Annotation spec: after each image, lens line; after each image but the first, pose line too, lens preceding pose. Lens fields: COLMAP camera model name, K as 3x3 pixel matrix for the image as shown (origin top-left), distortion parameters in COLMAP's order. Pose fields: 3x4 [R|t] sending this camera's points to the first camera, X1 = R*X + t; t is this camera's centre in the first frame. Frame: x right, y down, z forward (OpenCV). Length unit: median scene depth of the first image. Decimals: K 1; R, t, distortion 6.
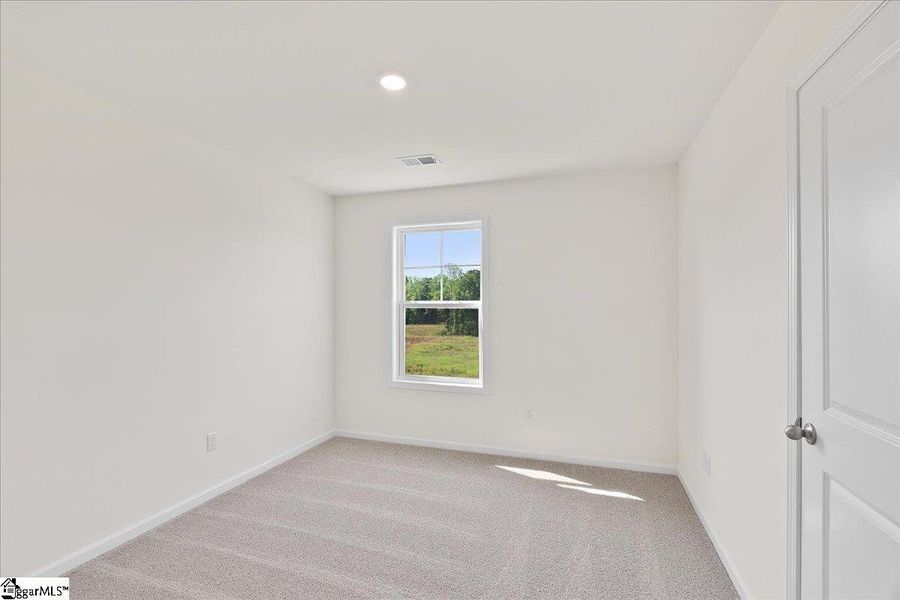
lens RADIAL K [[426.2, 0, 448.6], [0, 426.2, 302.7], [0, 0, 1]] dist [0.001945, -0.000118]
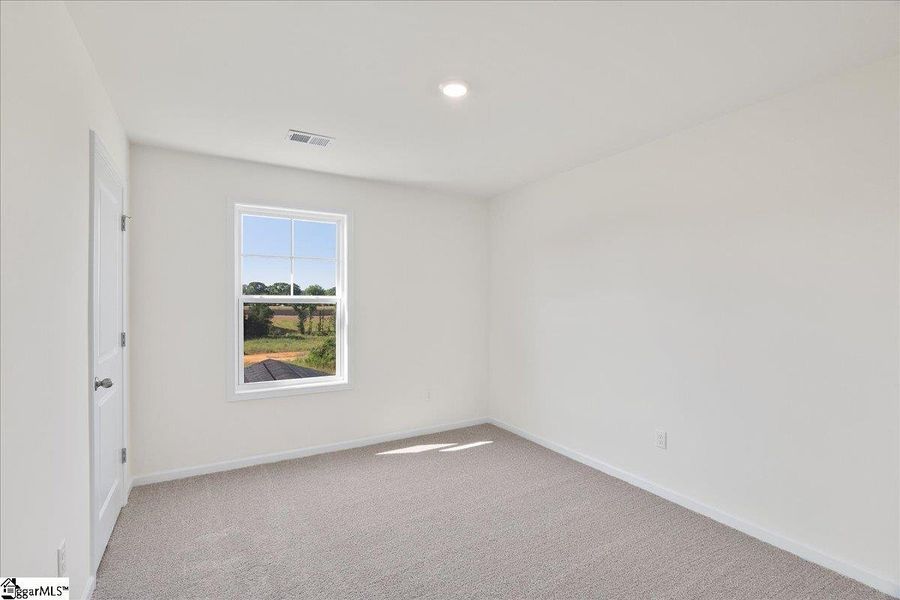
lens RADIAL K [[426.2, 0, 454.1], [0, 426.2, 303.1], [0, 0, 1]] dist [0.001945, -0.000118]
pose [[0.637215, -0.001433, 0.770685, -0.529803], [-0.004341, 0.999976, 0.005448, 0.006229], [-0.770674, -0.006817, 0.637193, 0.177213]]
